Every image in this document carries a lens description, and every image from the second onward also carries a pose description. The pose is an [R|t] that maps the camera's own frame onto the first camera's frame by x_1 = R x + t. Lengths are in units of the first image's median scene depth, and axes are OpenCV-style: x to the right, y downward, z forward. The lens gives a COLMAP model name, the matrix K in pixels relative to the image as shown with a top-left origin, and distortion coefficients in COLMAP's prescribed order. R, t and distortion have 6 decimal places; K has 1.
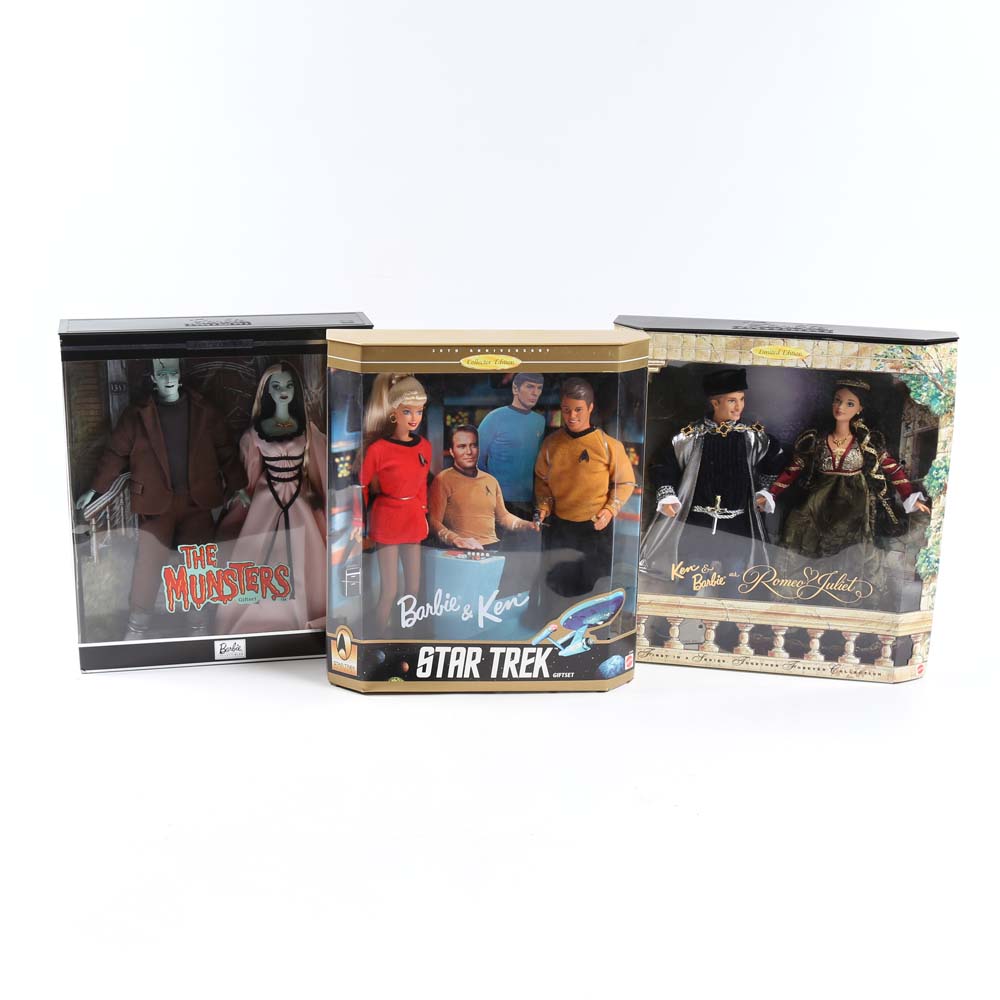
lens RADIAL K [[1840.4, 0, 500.0], [0, 1840.4, 500.0], [0, 0, 1]] dist [0.062323, -0.056648]
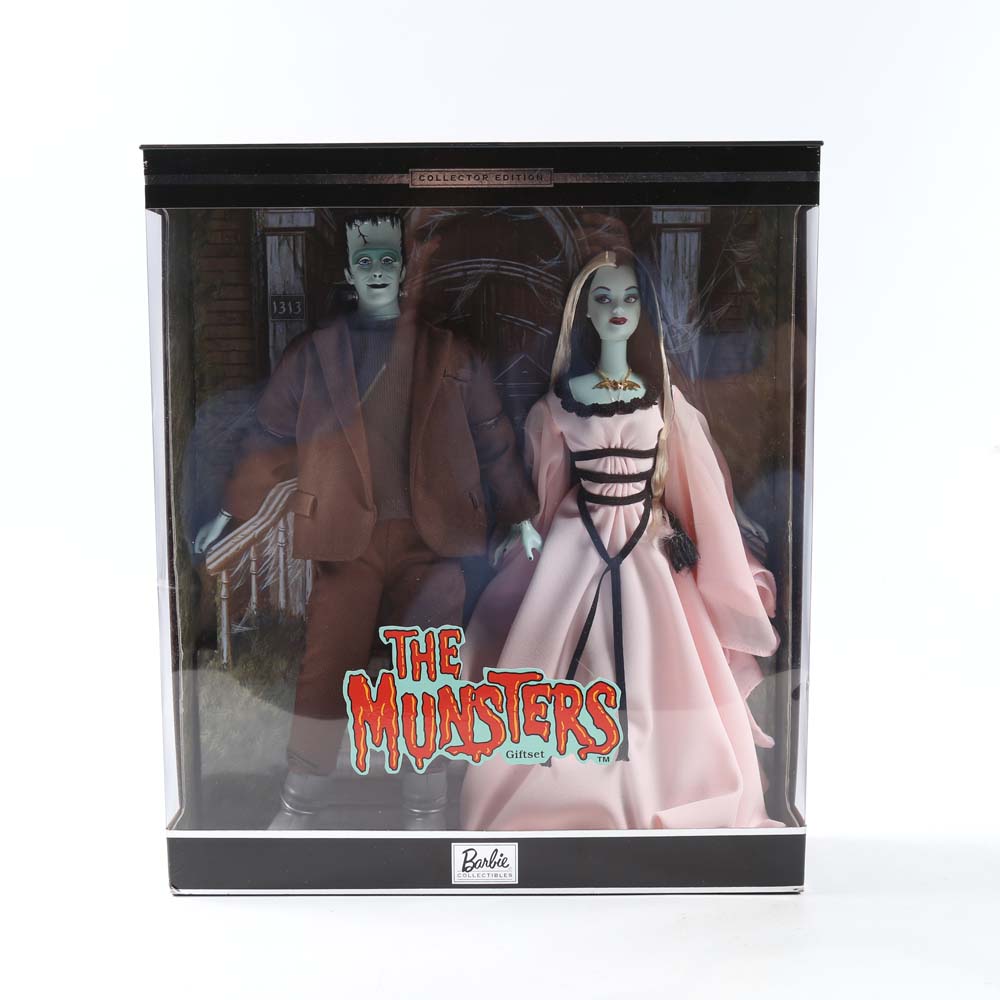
lens RADIAL K [[1352.1, 0, 500.0], [0, 1352.1, 500.0], [0, 0, 1]] dist [-0.068605, 0.011181]
pose [[0.978465, 0.009986, -0.206170, -0.073390], [-0.043631, 0.986266, -0.159295, 0.044264], [0.201748, 0.164860, 0.965463, 0.651835]]
